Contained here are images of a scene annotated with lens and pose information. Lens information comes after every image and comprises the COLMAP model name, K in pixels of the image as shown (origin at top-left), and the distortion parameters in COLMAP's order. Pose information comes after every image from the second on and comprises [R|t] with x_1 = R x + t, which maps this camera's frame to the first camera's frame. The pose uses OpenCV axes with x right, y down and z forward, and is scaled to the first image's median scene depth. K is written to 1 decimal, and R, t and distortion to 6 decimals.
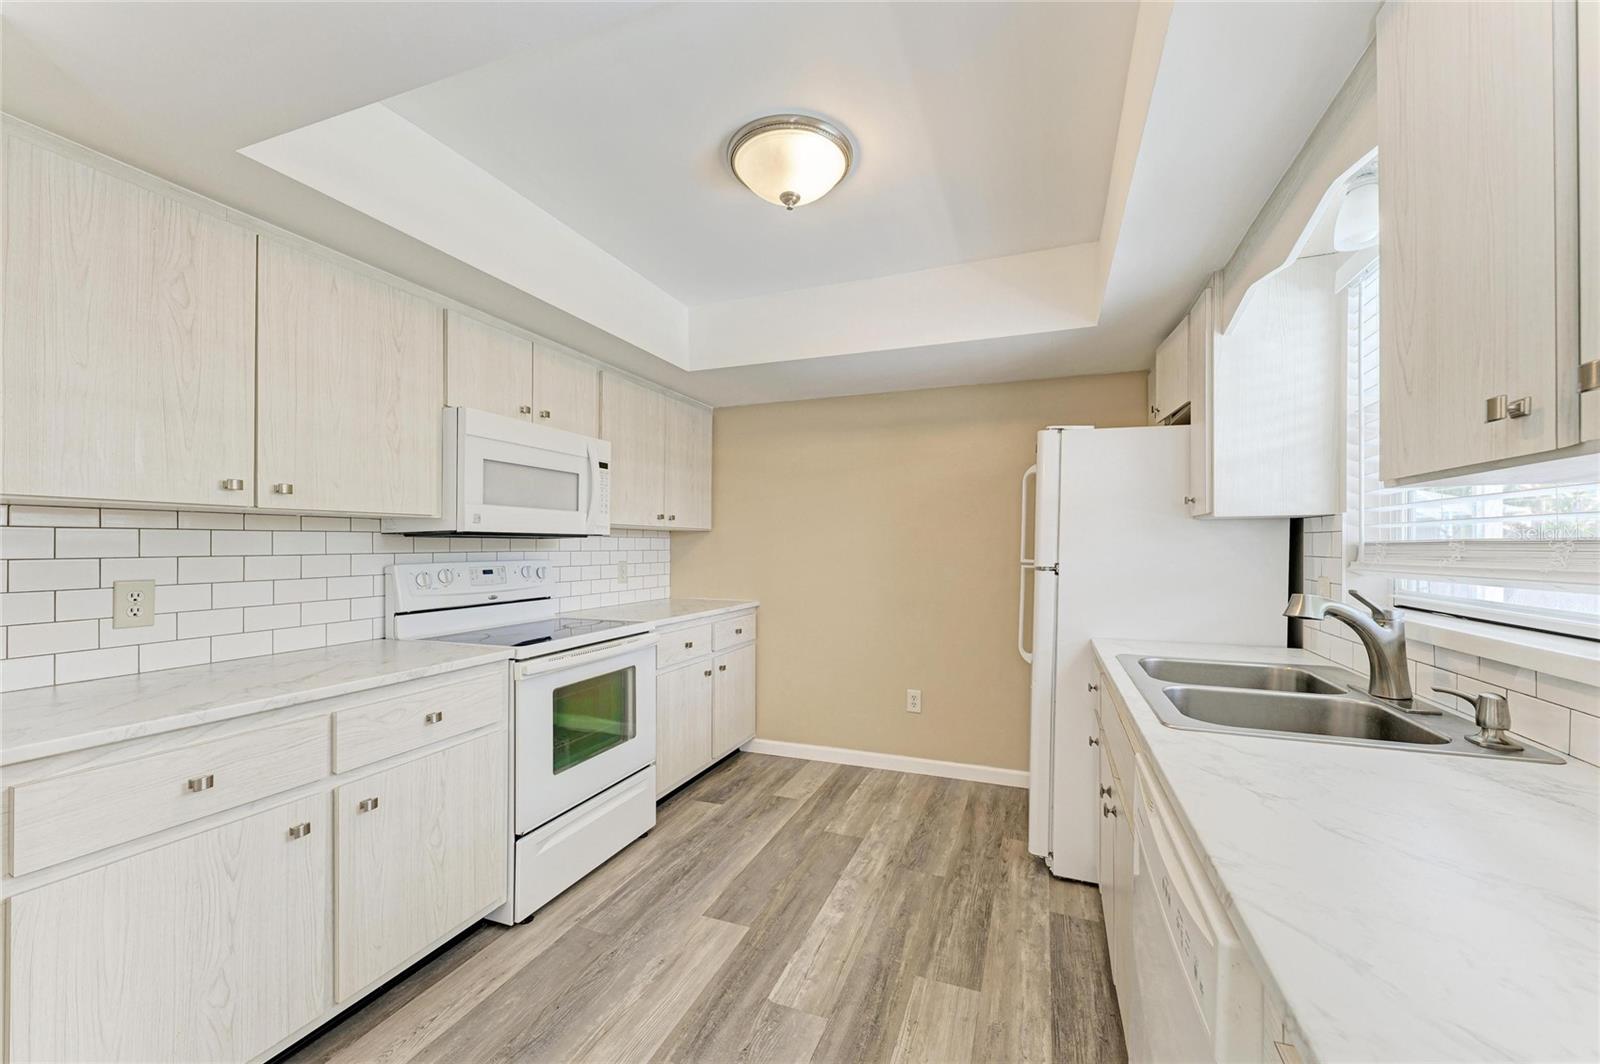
lens RADIAL K [[623.5, 0, 799.4], [0, 623.5, 543.9], [0, 0, 1]] dist [0.022880, -0.008050]
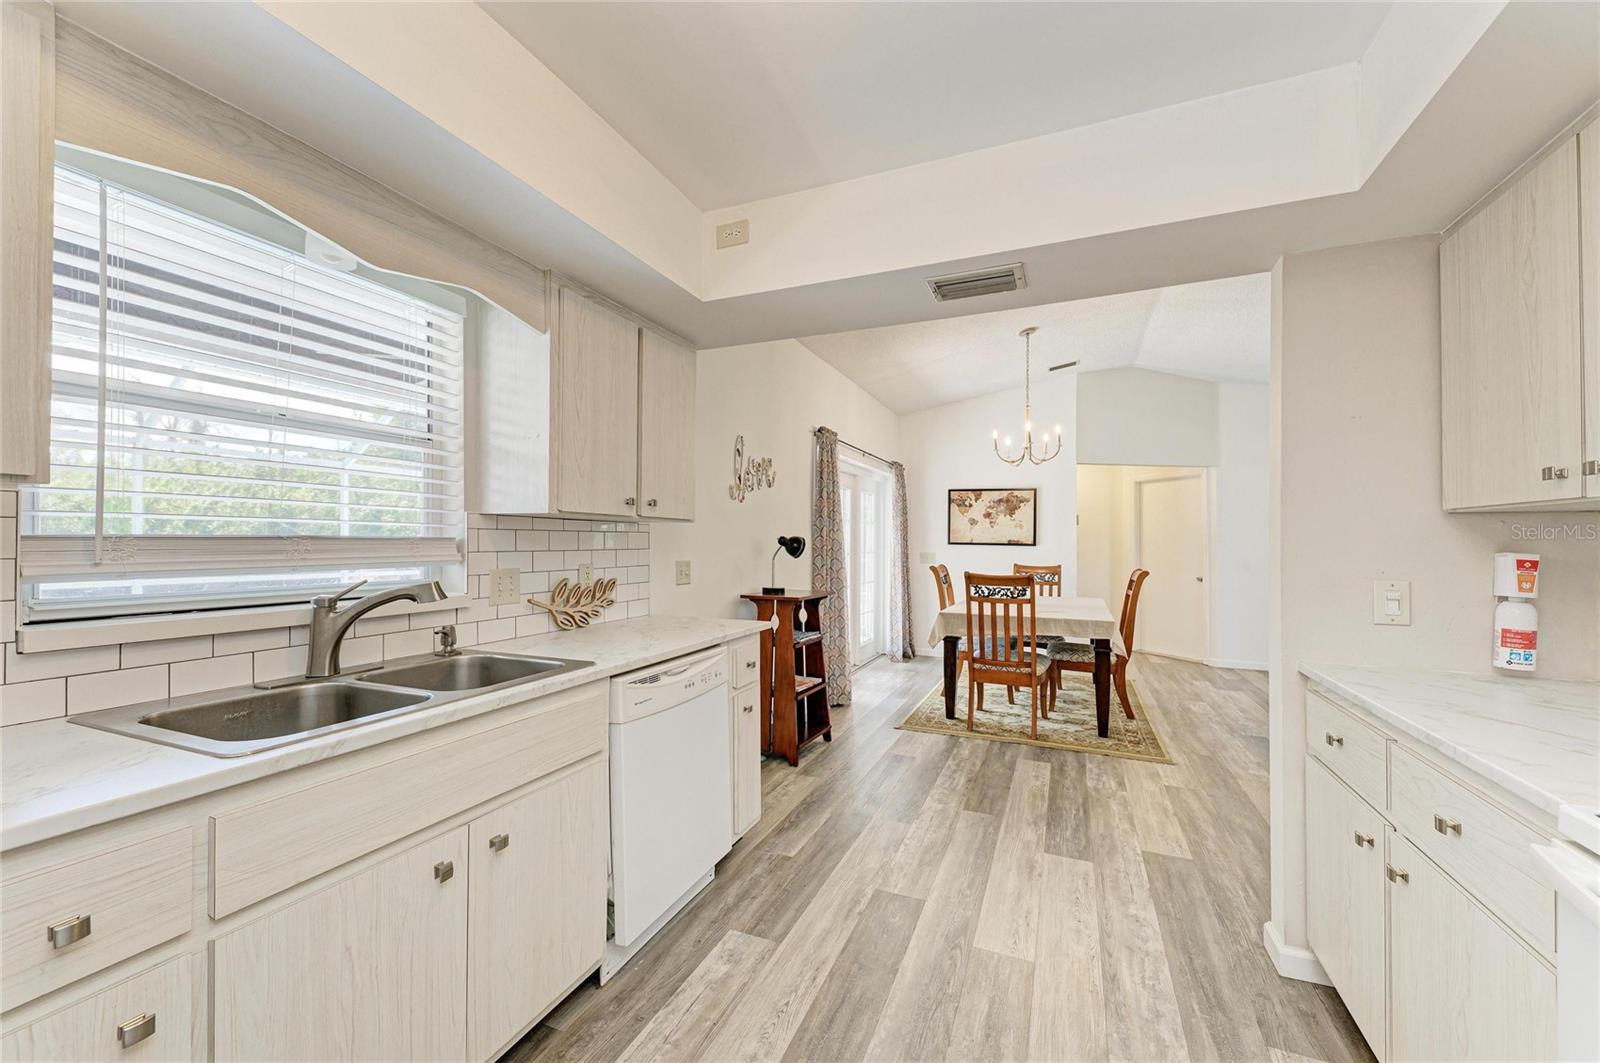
lens RADIAL K [[638.4, 0, 802.5], [0, 638.4, 538.0], [0, 0, 1]] dist [0.024935, -0.007320]
pose [[-0.999761, -0.000943, 0.021854, 0.035385], [-0.001174, 0.999944, -0.010562, 0.006000], [-0.021843, -0.010585, -0.999705, 1.283572]]
